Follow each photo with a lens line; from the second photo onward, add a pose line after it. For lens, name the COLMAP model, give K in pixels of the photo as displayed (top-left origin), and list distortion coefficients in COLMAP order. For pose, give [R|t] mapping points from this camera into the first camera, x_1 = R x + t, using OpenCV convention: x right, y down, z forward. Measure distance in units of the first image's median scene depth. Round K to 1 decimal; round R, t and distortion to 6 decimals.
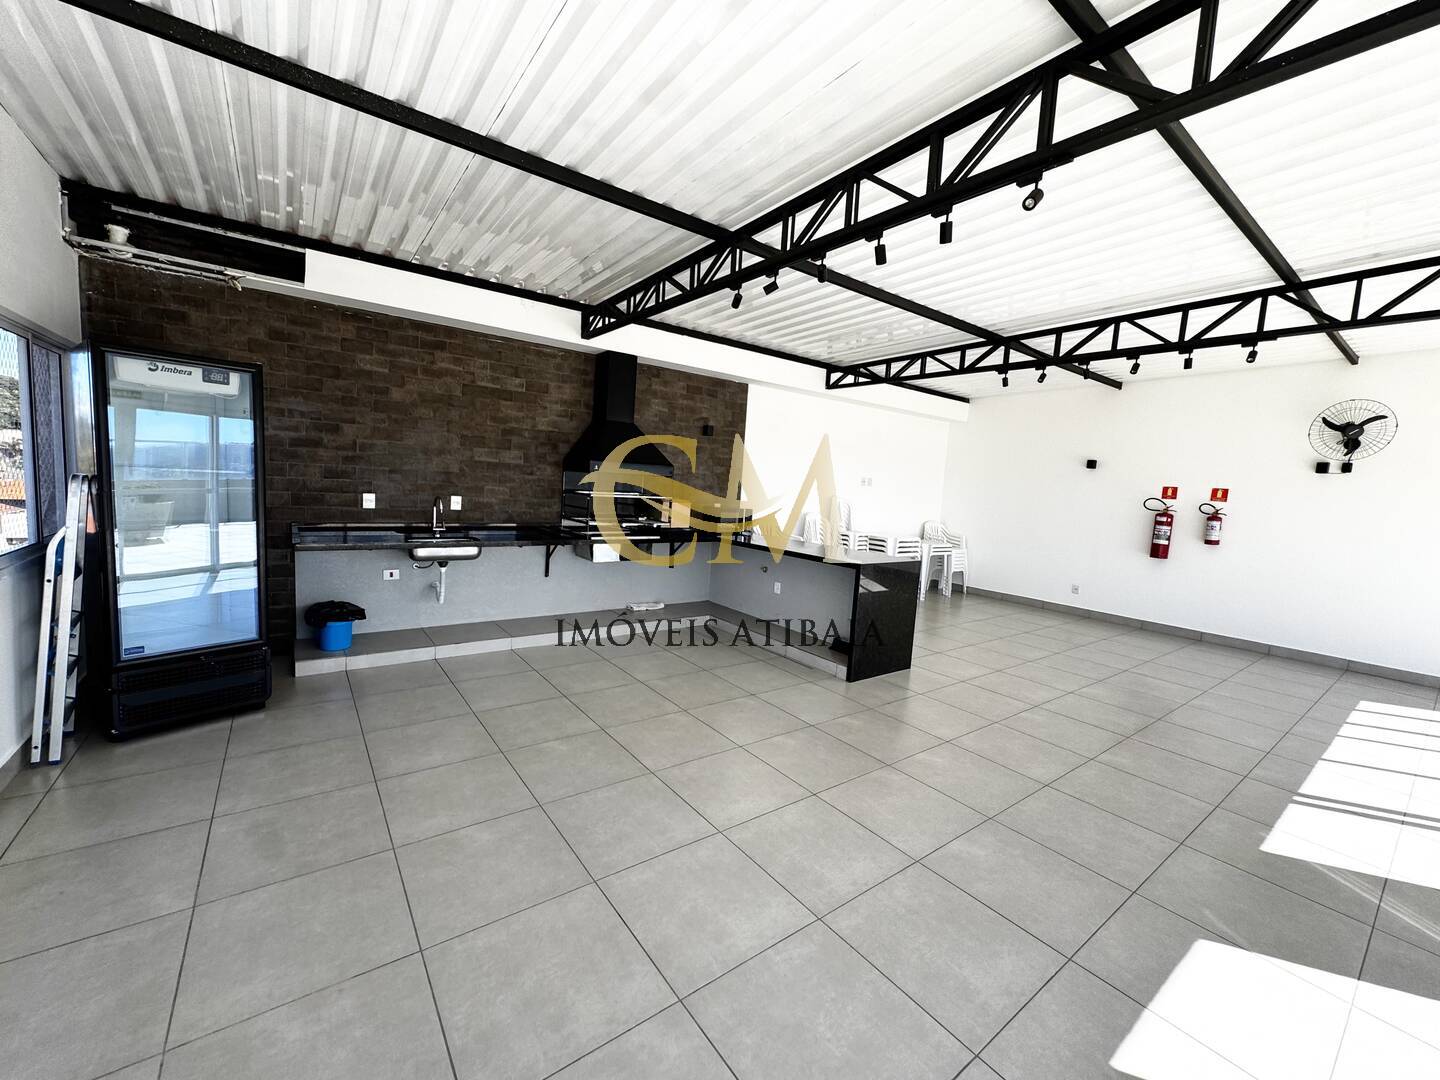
lens RADIAL K [[576.0, 0, 719.6], [0, 576.0, 542.6], [0, 0, 1]] dist [0.006192, -0.000568]
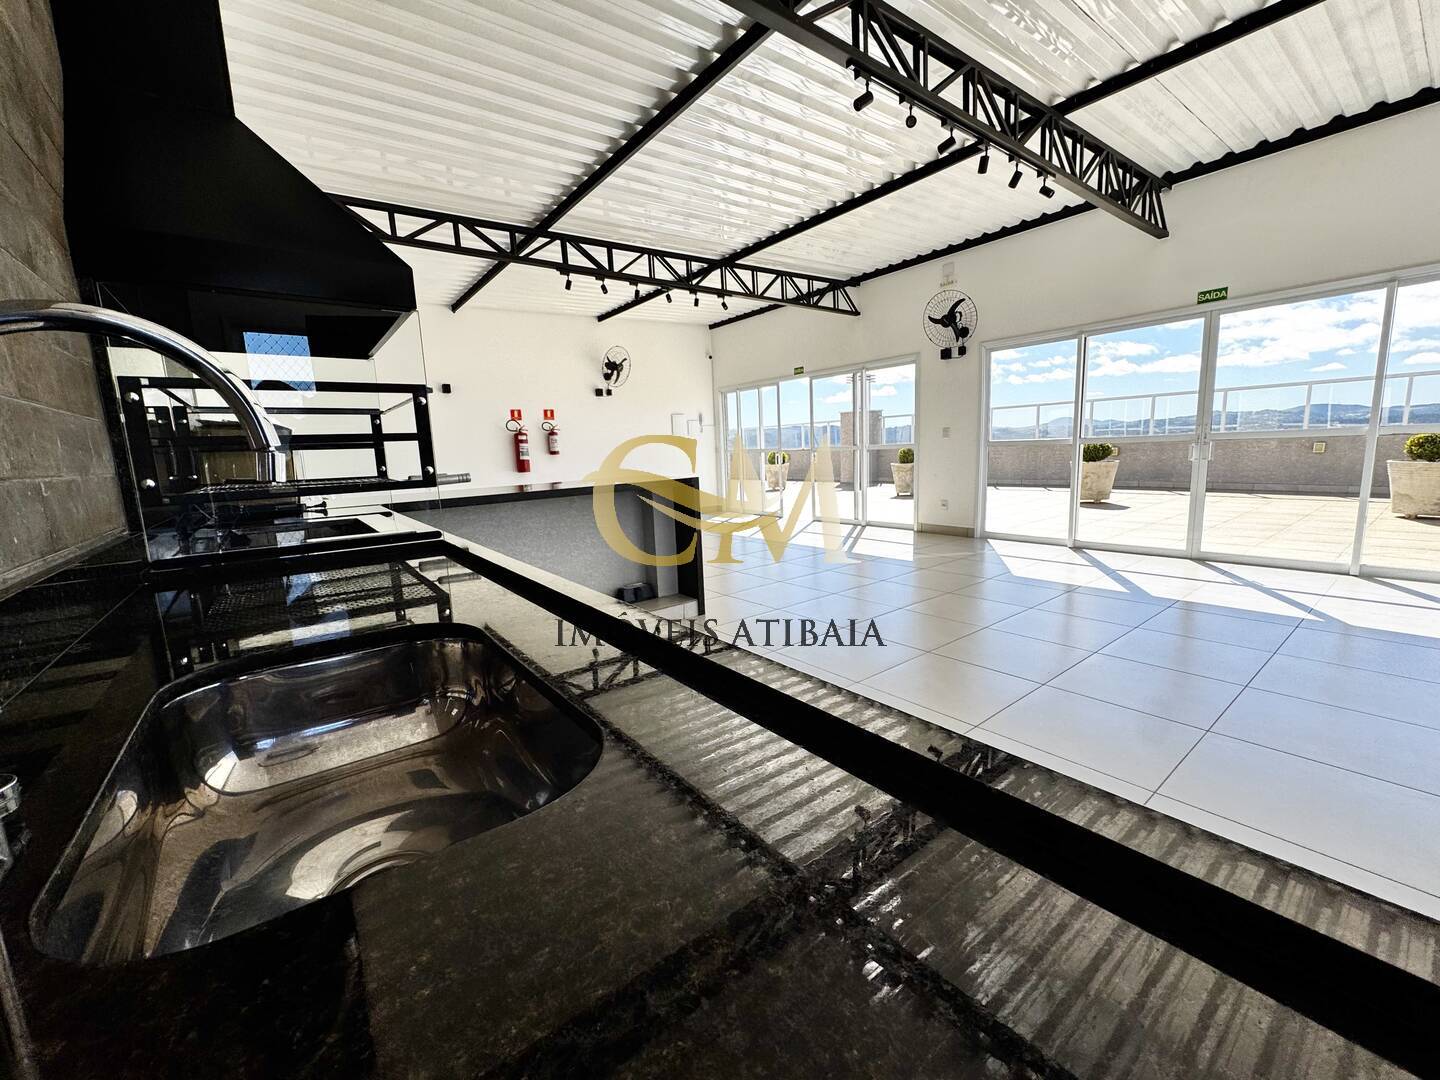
lens RADIAL K [[576.0, 0, 710.8], [0, 576.0, 531.3], [0, 0, 1]] dist [0.006192, -0.000568]
pose [[-0.000215, -0.204382, 0.978891, -0.466685], [0.151627, 0.967566, 0.202051, -0.042373], [-0.988438, 0.148470, 0.030782, 0.746952]]
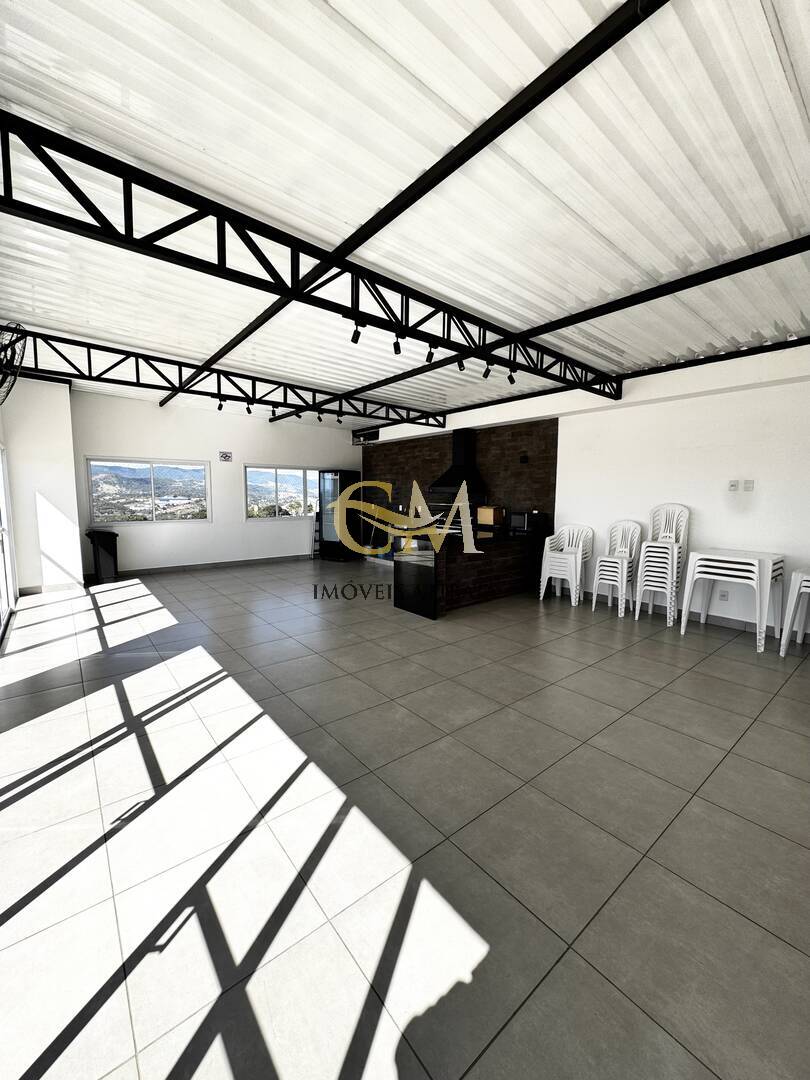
lens RADIAL K [[432.0, 0, 411.0], [0, 432.0, 541.6], [0, 0, 1]] dist [0.006192, -0.000568]
pose [[0.048013, 0.049805, -0.997604, 1.168446], [-0.116349, 0.992236, 0.043937, -0.006315], [0.992047, 0.113961, 0.053435, 0.757432]]
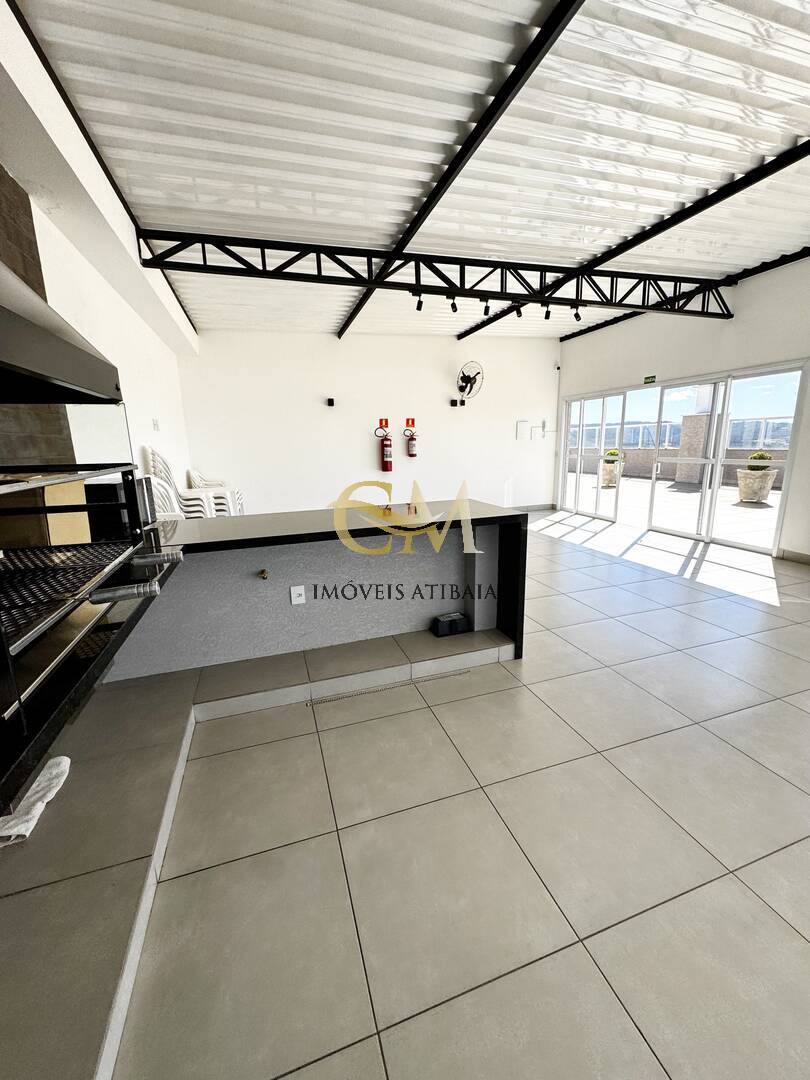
lens RADIAL K [[432.0, 0, 406.5], [0, 432.0, 538.6], [0, 0, 1]] dist [0.006192, -0.000568]
pose [[0.315650, -0.272661, 0.908857, -0.266149], [0.145832, 0.960386, 0.237471, -0.070897], [-0.937602, 0.057583, 0.342908, 0.737349]]
